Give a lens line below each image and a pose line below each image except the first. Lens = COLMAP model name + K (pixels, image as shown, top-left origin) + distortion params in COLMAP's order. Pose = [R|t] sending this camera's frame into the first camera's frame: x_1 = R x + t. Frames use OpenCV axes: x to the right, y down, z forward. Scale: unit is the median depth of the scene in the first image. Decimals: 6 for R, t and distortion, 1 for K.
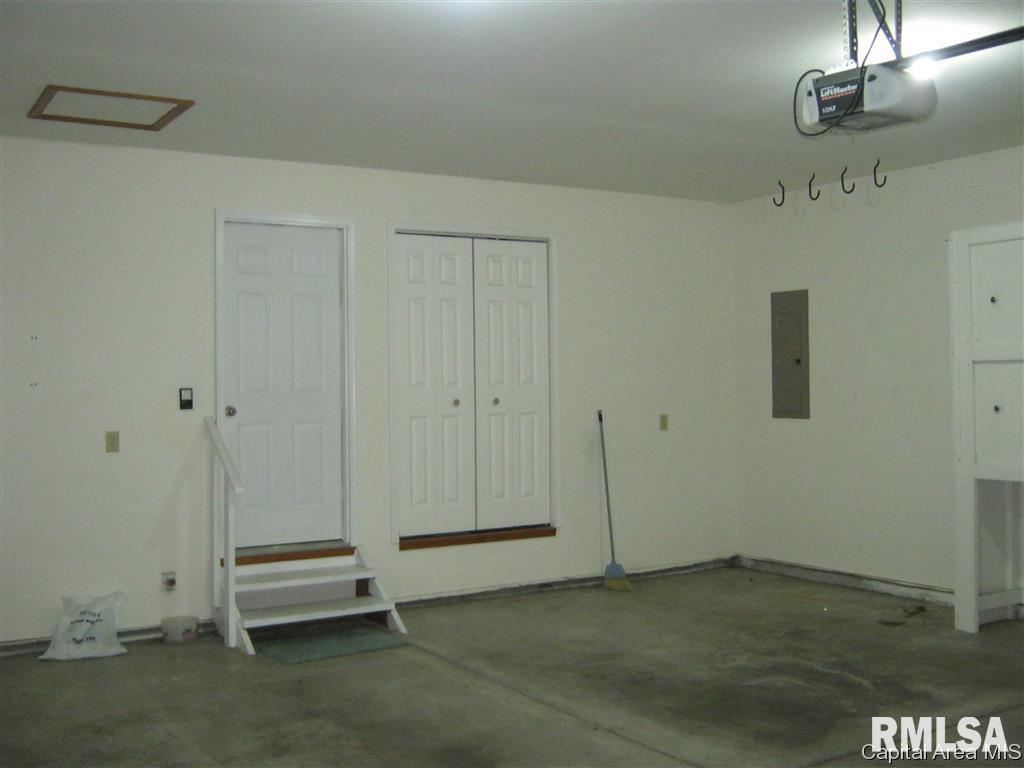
lens RADIAL K [[1130.3, 0, 511.0], [0, 1130.3, 382.1], [0, 0, 1]] dist [-0.088276, 0.000000]
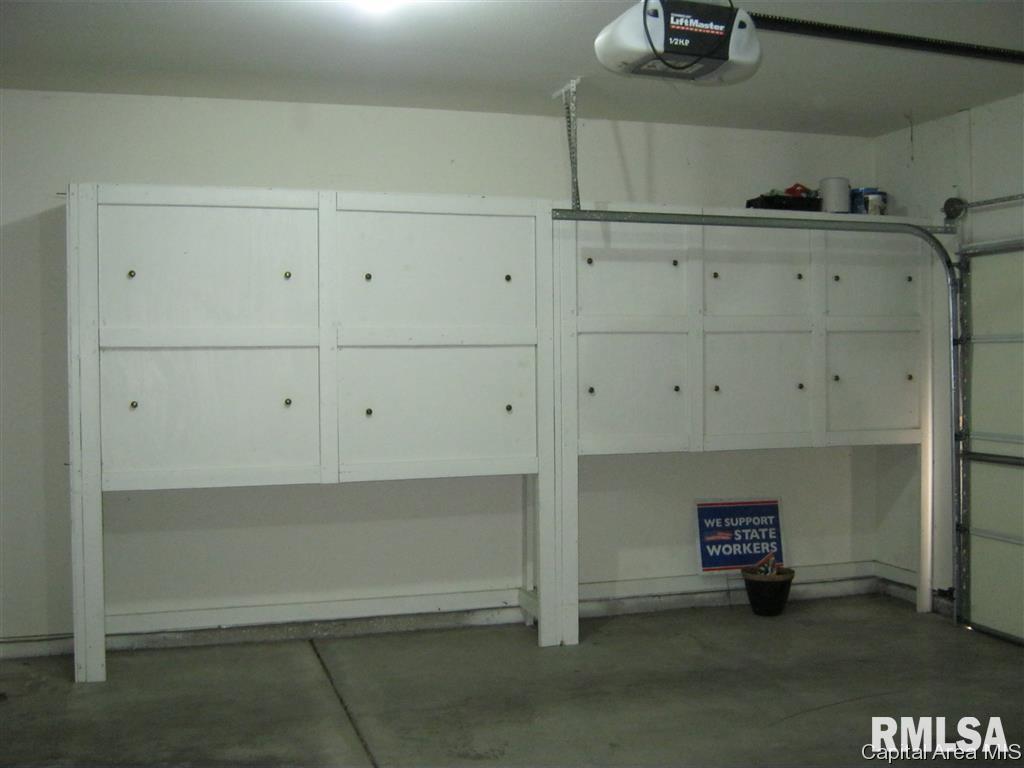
lens RADIAL K [[1130.3, 0, 513.3], [0, 1130.3, 383.8], [0, 0, 1]] dist [-0.088276, 0.000000]
pose [[0.244216, -0.017333, 0.969566, -0.511257], [0.006165, 0.999848, 0.016322, -0.005260], [-0.969701, 0.001991, 0.244285, 0.851066]]
